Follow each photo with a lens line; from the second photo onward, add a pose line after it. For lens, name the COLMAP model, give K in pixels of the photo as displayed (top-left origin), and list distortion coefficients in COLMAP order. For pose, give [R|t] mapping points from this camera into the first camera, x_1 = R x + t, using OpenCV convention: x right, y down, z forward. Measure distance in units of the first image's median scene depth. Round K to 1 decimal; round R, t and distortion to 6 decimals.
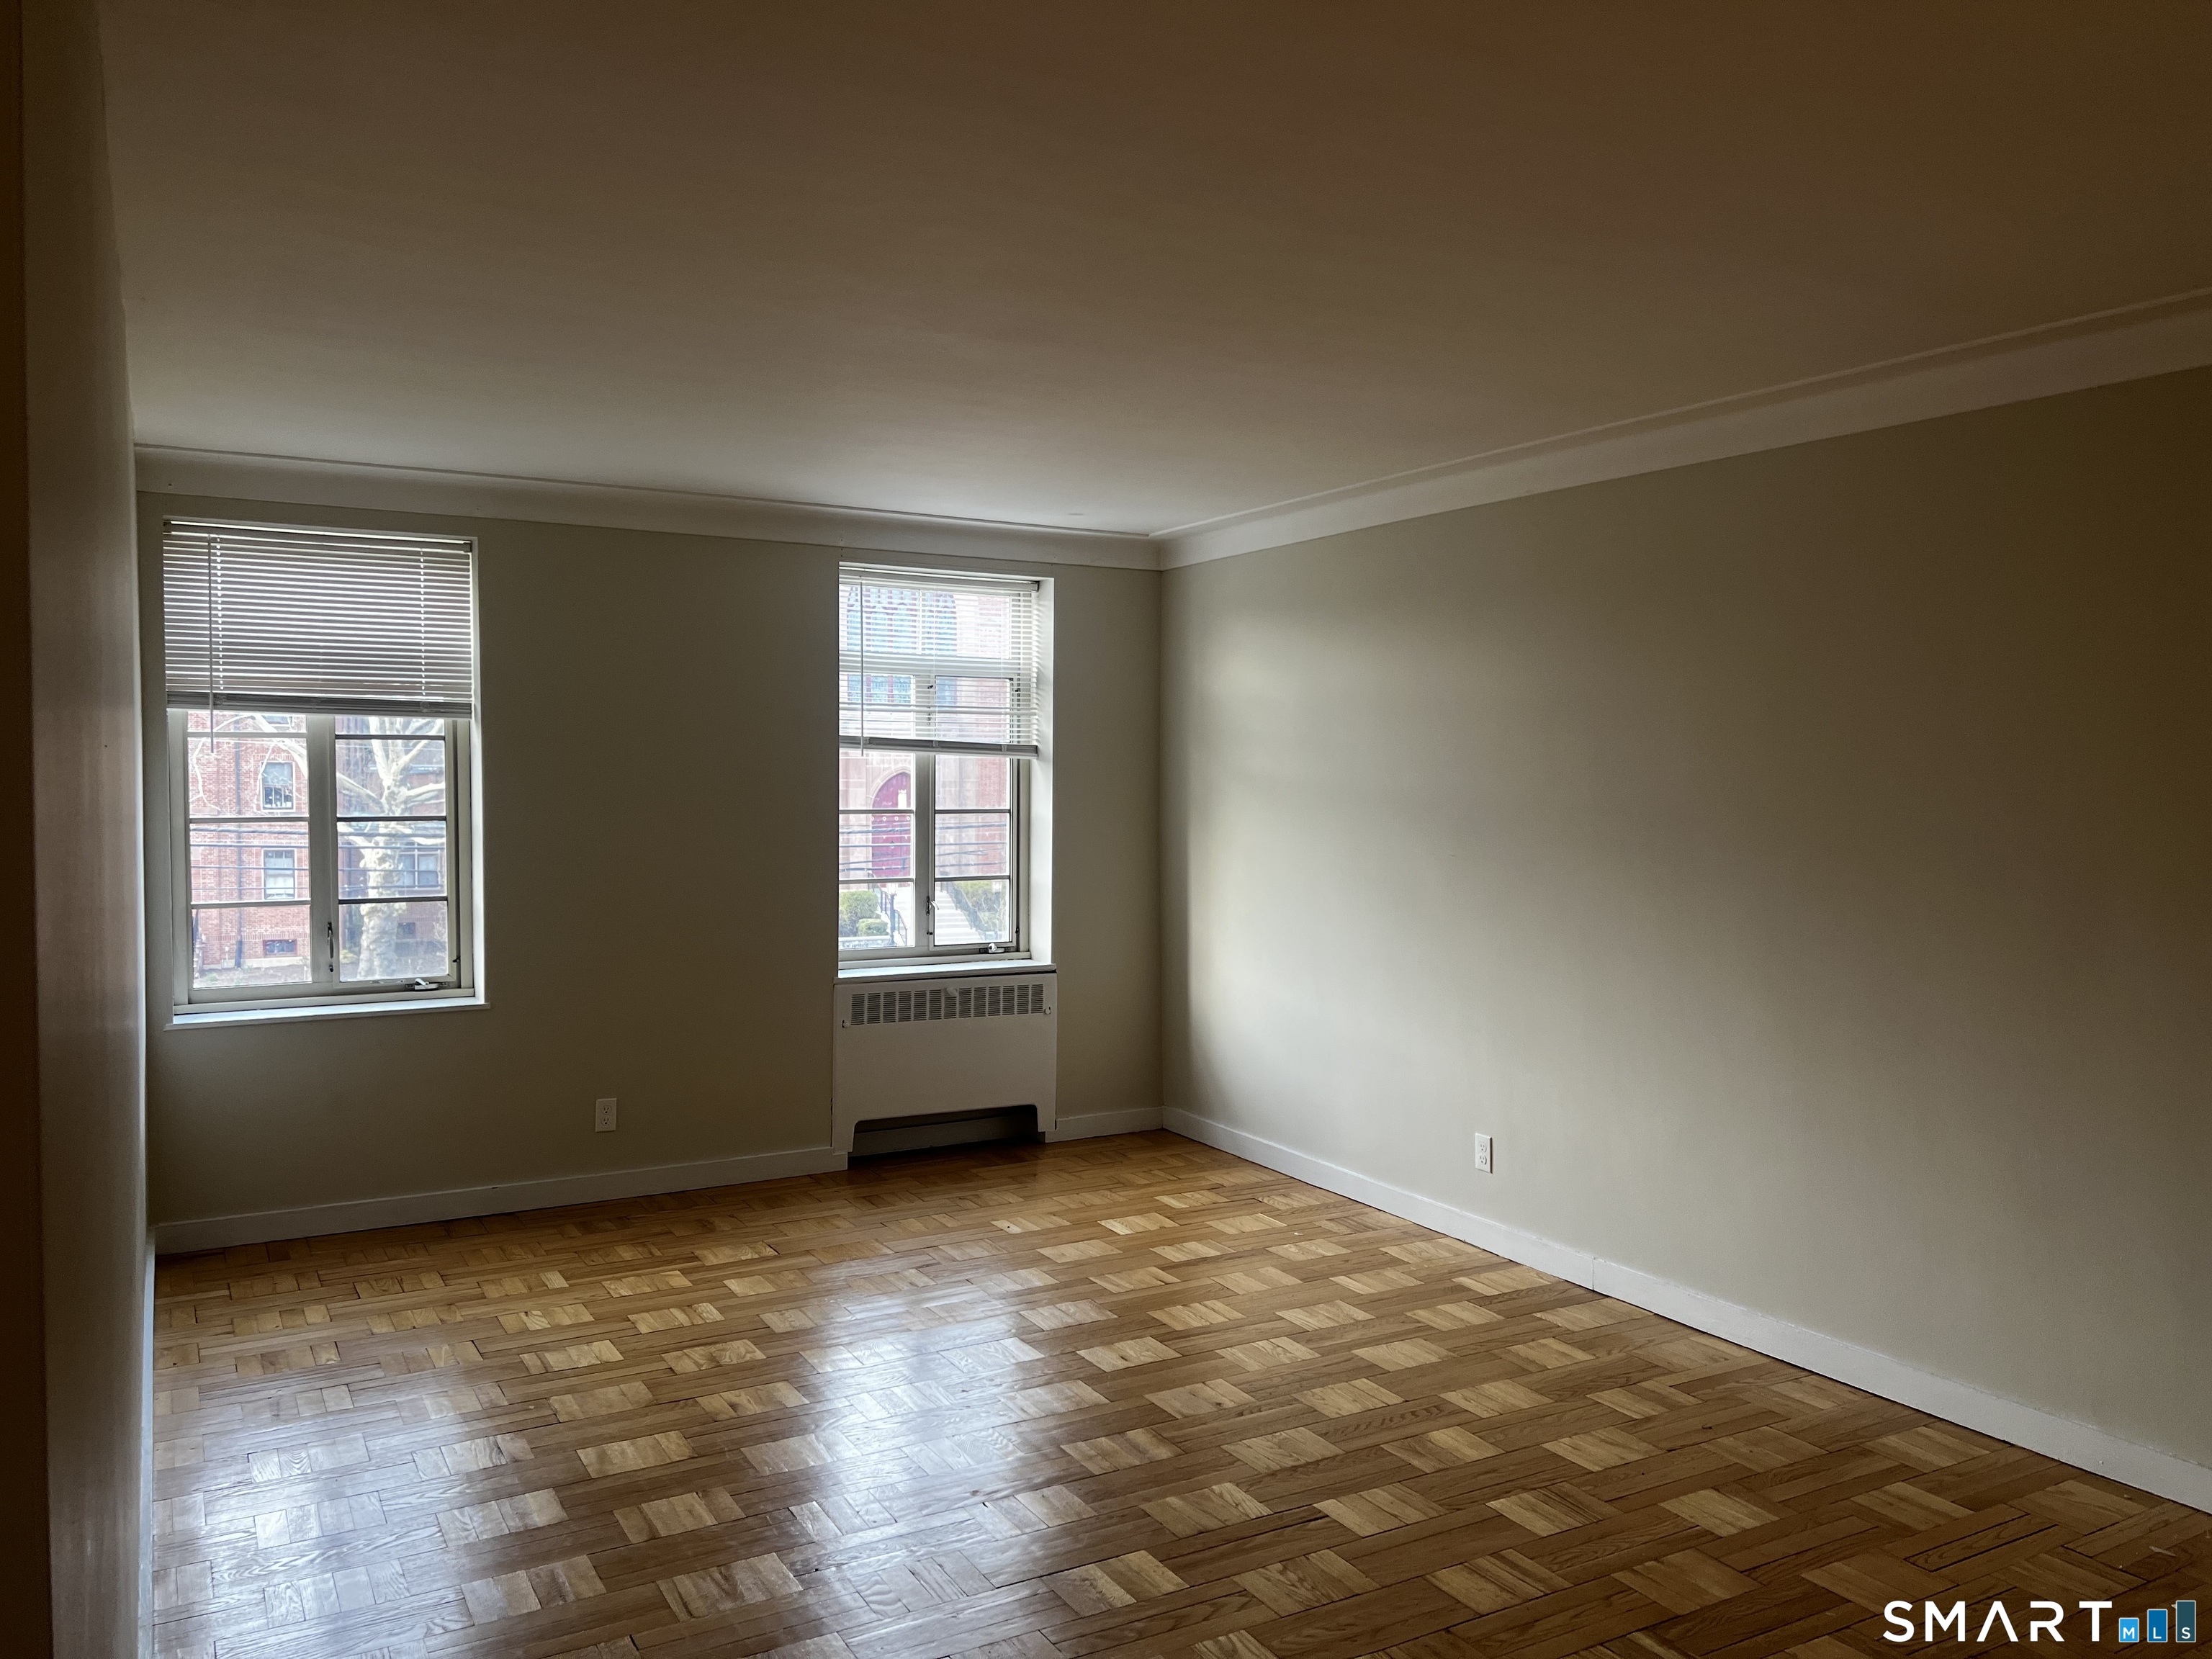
lens RADIAL K [[1662.1, 0, 1107.3], [0, 1662.1, 826.7], [0, 0, 1]] dist [0.004158, -0.001308]
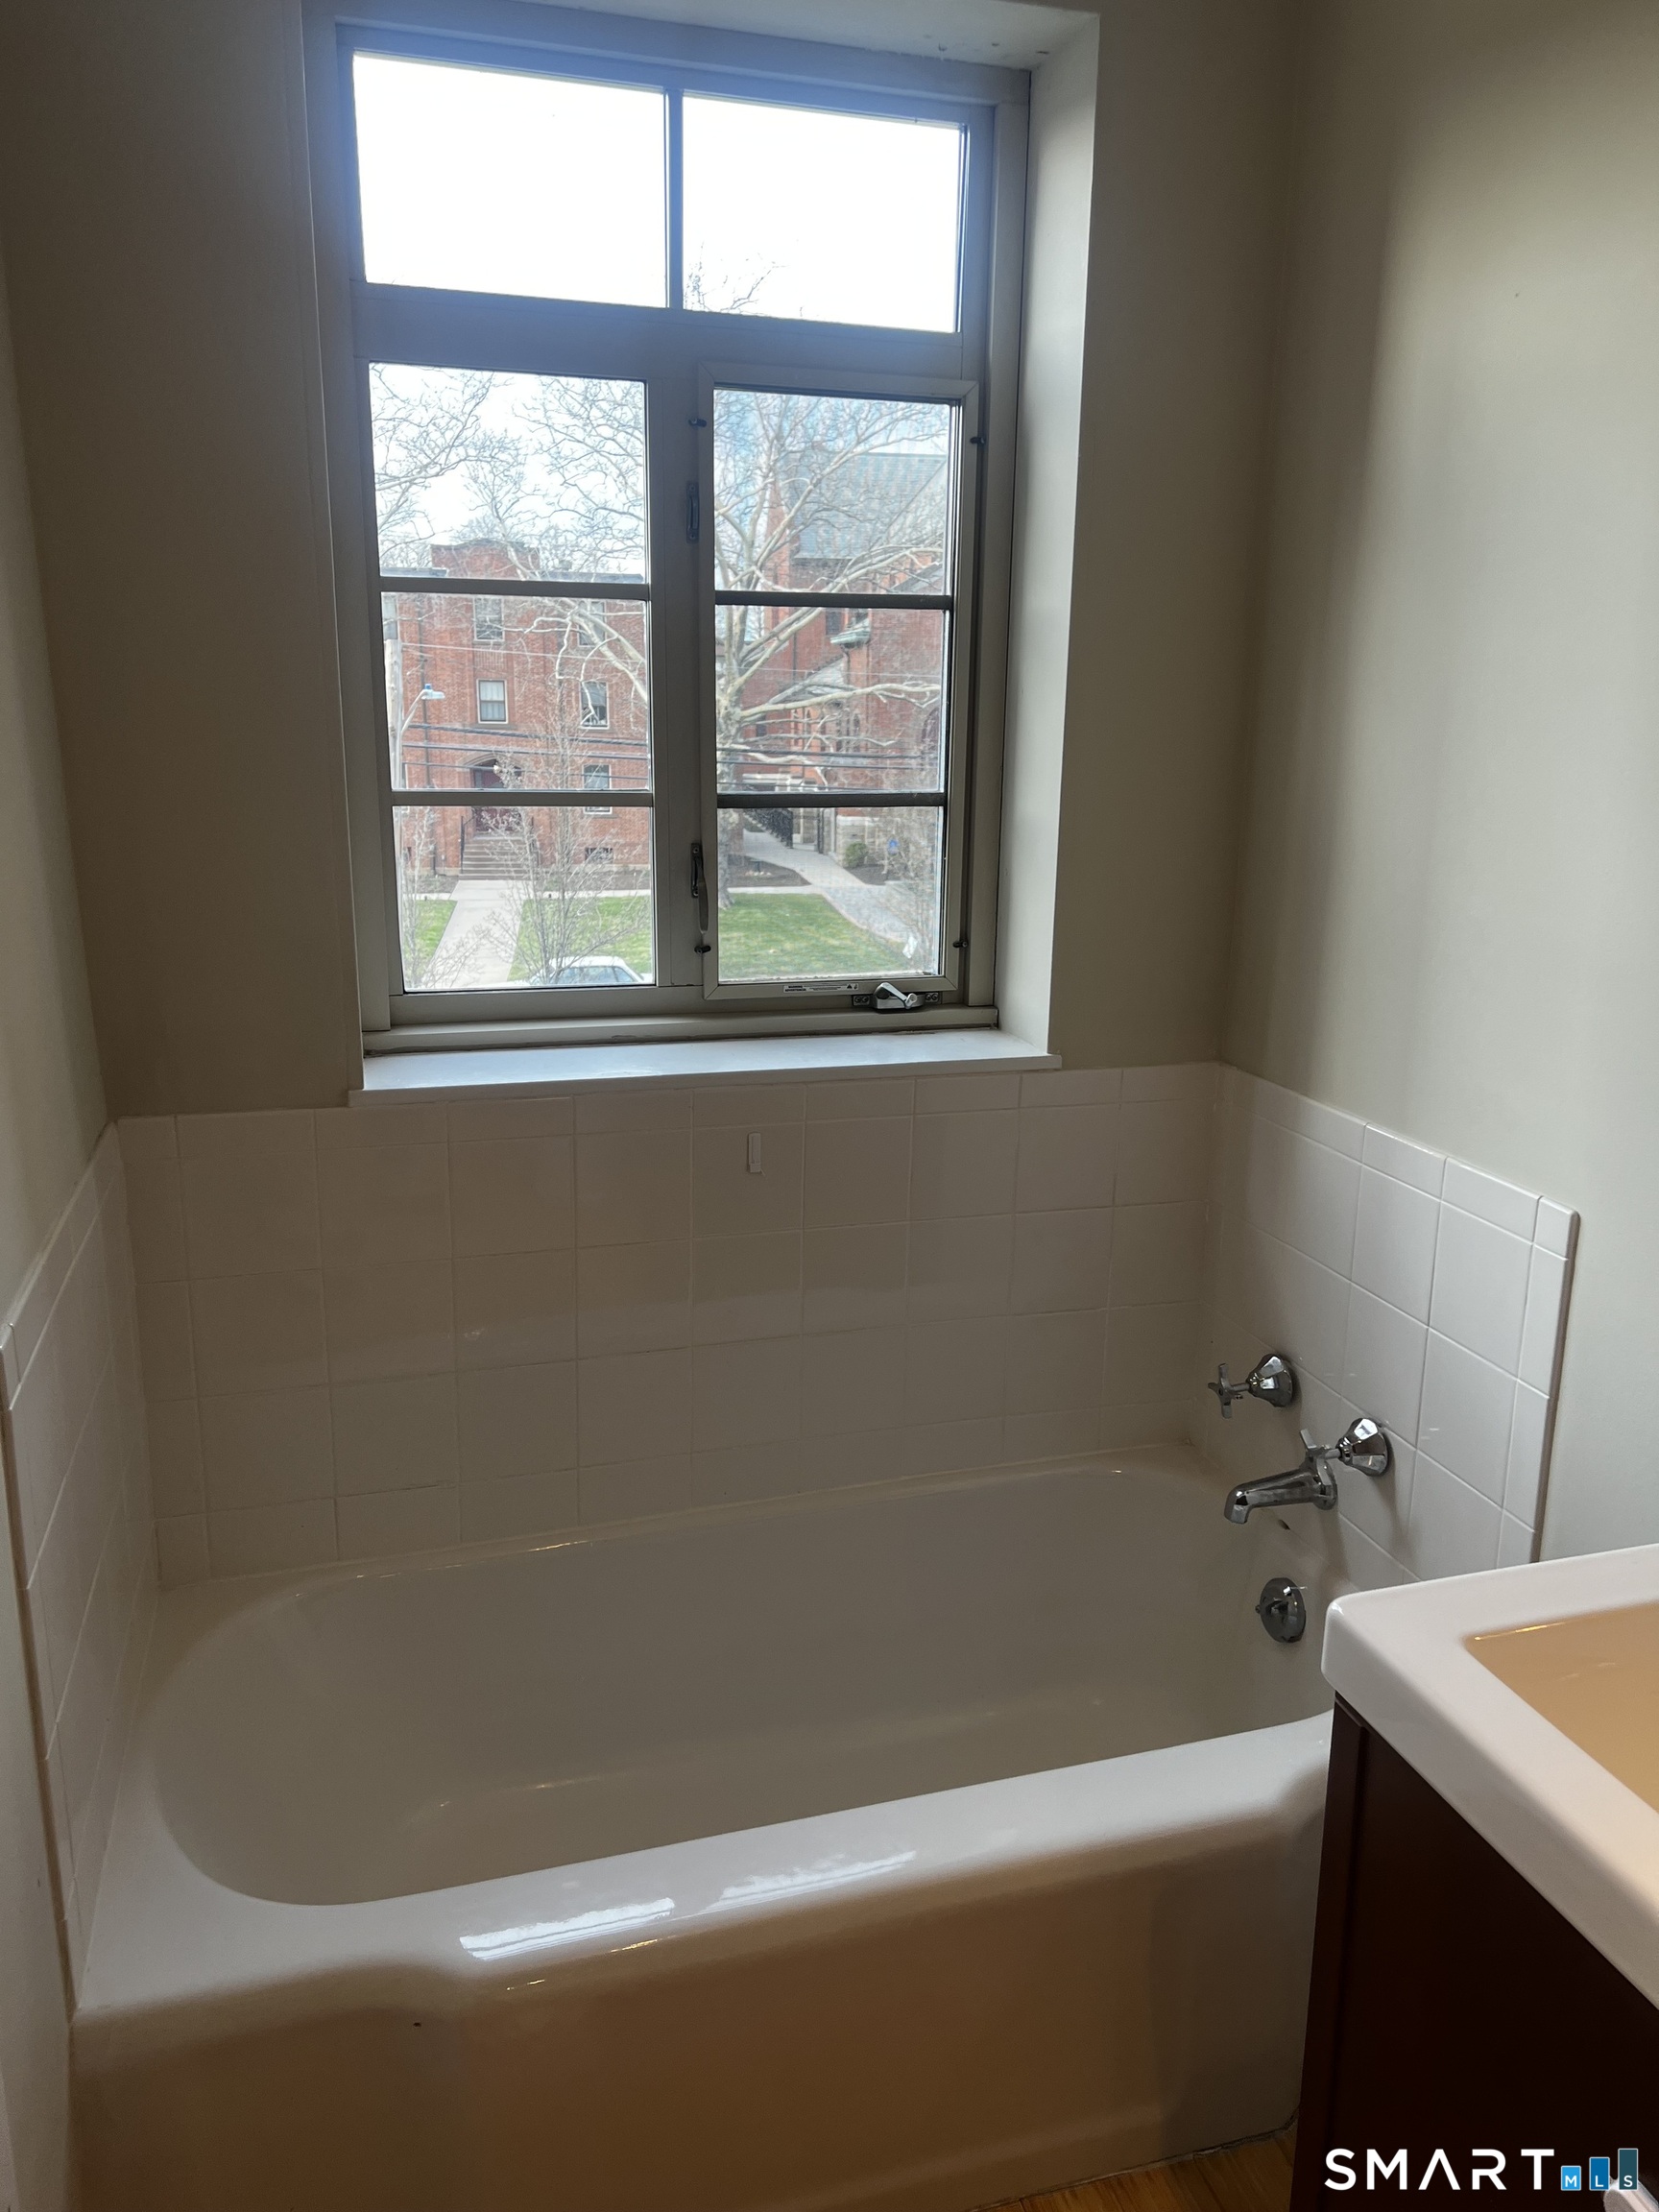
lens RADIAL K [[1662.1, 0, 829.4], [0, 1662.1, 1109.5], [0, 0, 1]] dist [0.004158, -0.001308]
pose [[0.940665, 0.091130, -0.326871, -0.280865], [-0.021311, 0.977229, 0.211117, 0.032547], [0.338667, -0.191624, 0.921187, 0.587464]]
